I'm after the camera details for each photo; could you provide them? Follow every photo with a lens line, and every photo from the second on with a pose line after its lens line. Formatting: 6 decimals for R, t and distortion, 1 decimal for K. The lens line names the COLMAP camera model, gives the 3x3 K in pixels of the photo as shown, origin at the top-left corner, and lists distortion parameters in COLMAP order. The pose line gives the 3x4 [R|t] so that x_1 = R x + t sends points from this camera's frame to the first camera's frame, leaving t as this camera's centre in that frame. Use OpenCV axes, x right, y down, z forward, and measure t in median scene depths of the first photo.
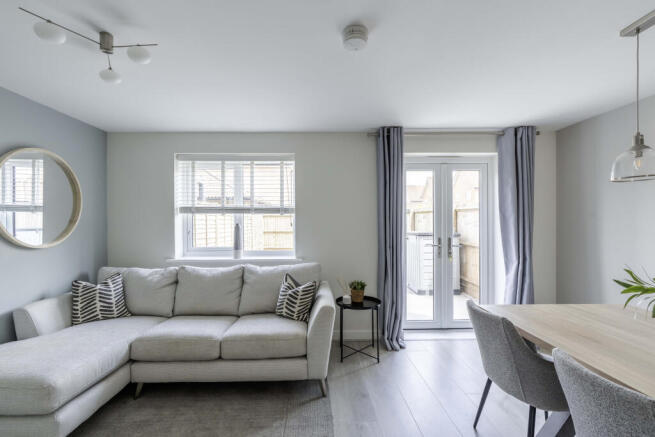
lens RADIAL K [[296.6, 0, 319.1], [0, 296.6, 223.4], [0, 0, 1]] dist [-0.008682, 0.001885]
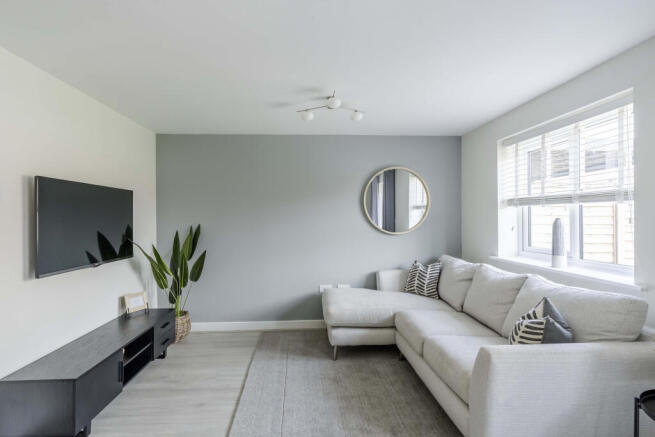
lens RADIAL K [[317.5, 0, 322.8], [0, 317.5, 219.7], [0, 0, 1]] dist [-0.005074, 0.000544]
pose [[0.049896, 0.009287, -0.998711, 0.543672], [-0.000358, 0.999957, 0.009280, -0.003214], [0.998754, -0.000105, 0.049897, 0.491060]]
